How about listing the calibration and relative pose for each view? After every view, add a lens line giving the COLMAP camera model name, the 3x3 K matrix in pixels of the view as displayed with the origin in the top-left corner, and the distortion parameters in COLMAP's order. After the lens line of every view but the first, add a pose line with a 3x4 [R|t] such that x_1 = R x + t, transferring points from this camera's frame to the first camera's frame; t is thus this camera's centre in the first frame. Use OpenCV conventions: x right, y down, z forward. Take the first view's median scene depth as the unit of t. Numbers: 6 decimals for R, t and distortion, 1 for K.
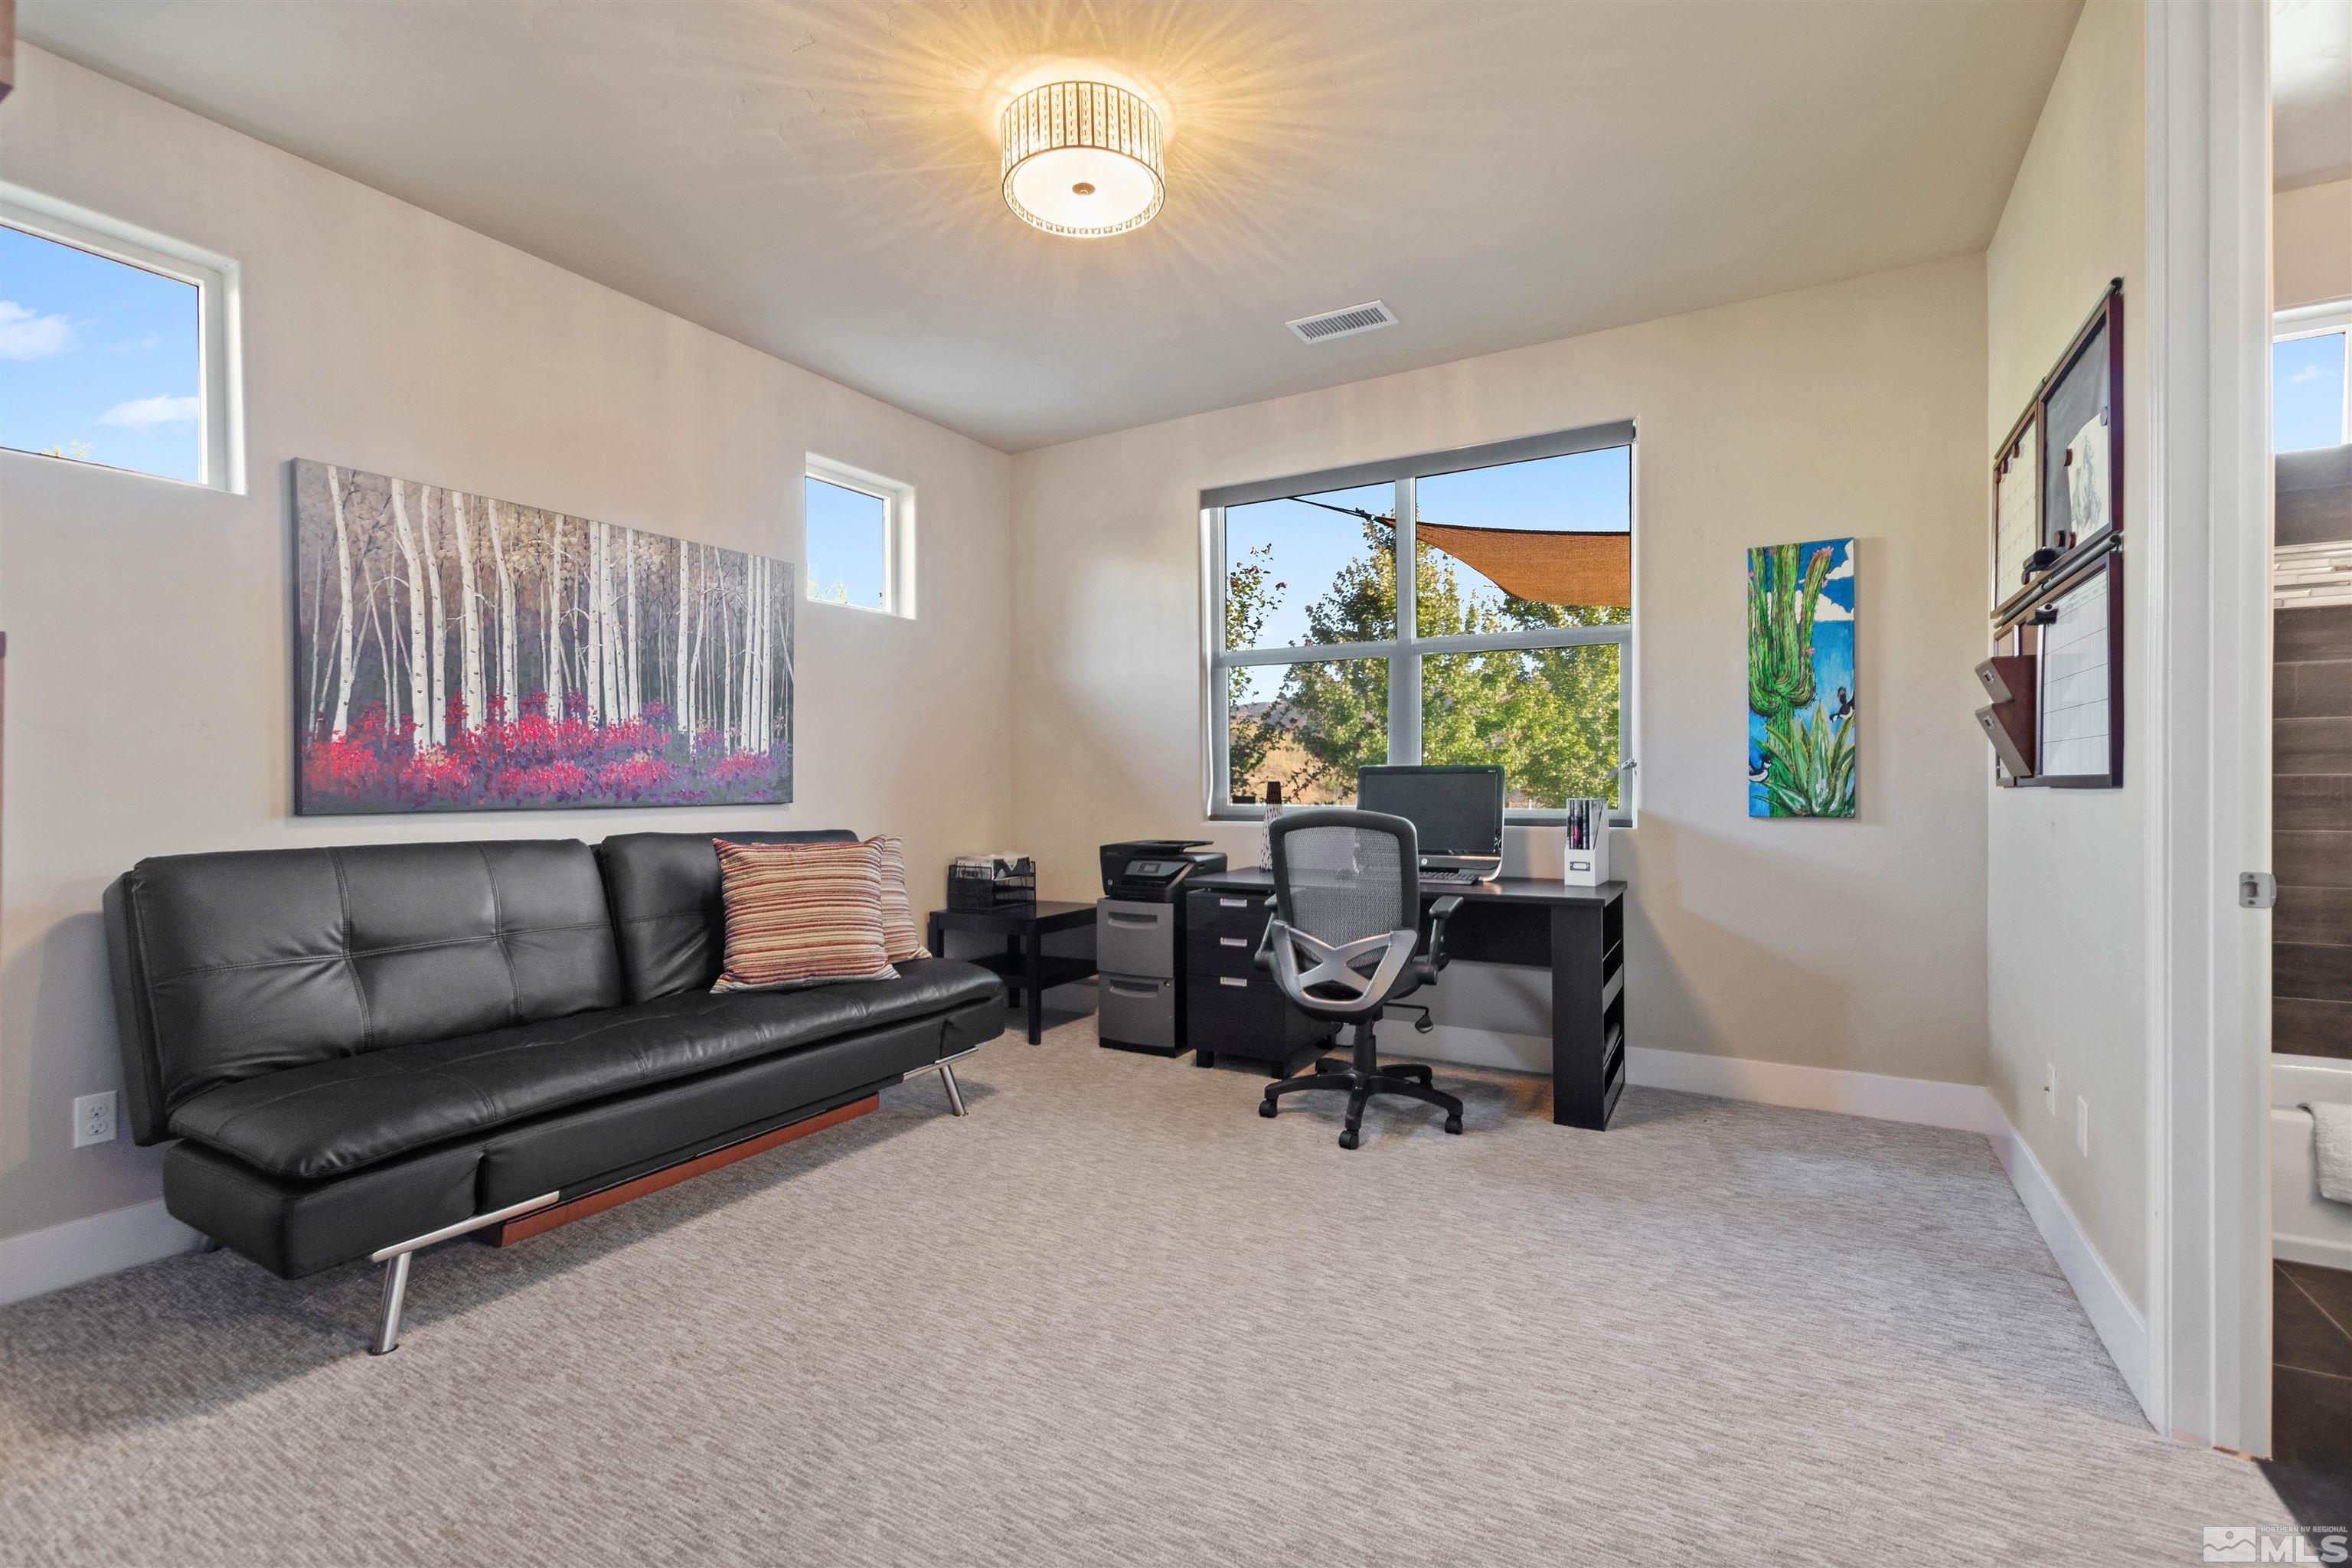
lens RADIAL K [[1038.3, 0, 1193.7], [0, 1038.3, 787.2], [0, 0, 1]] dist [0.007111, -0.001012]
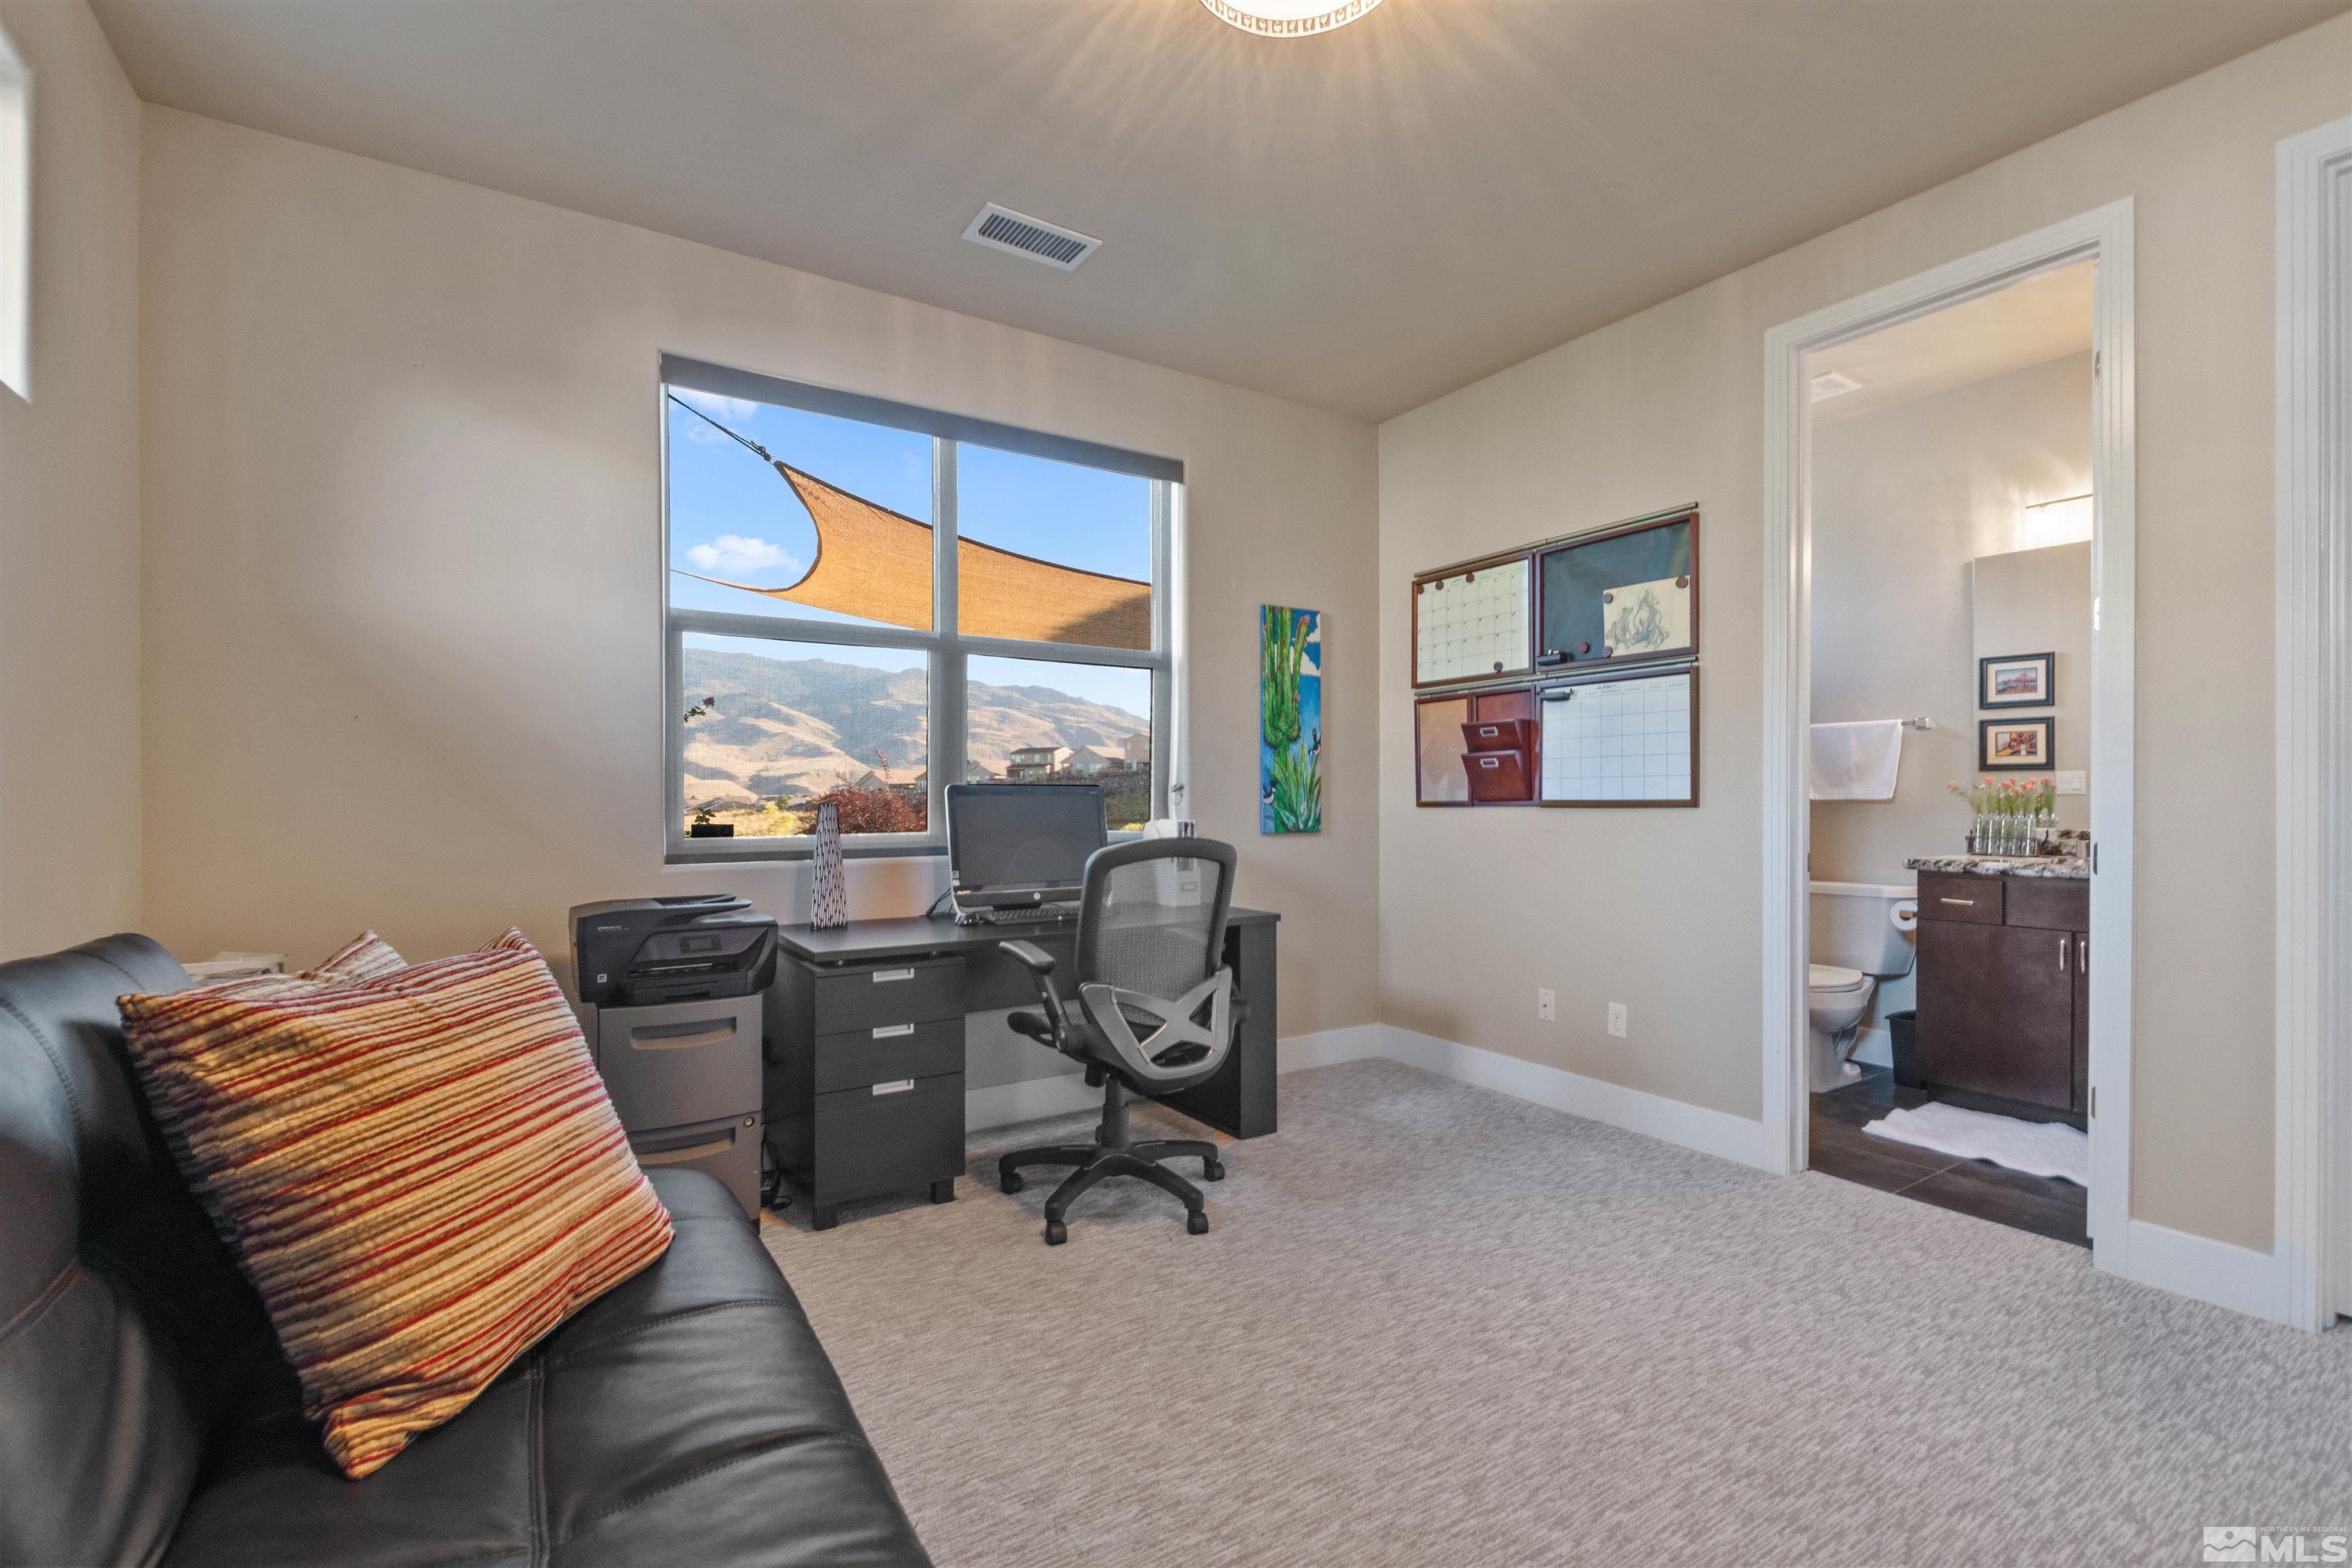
lens RADIAL K [[1038.3, 0, 1174.9], [0, 1038.3, 807.3], [0, 0, 1]] dist [0.007111, -0.001012]
pose [[0.456869, -0.002952, 0.889529, -0.565266], [0.004942, 0.999987, 0.000780, -0.002873], [-0.889520, 0.004040, 0.456878, 0.571633]]
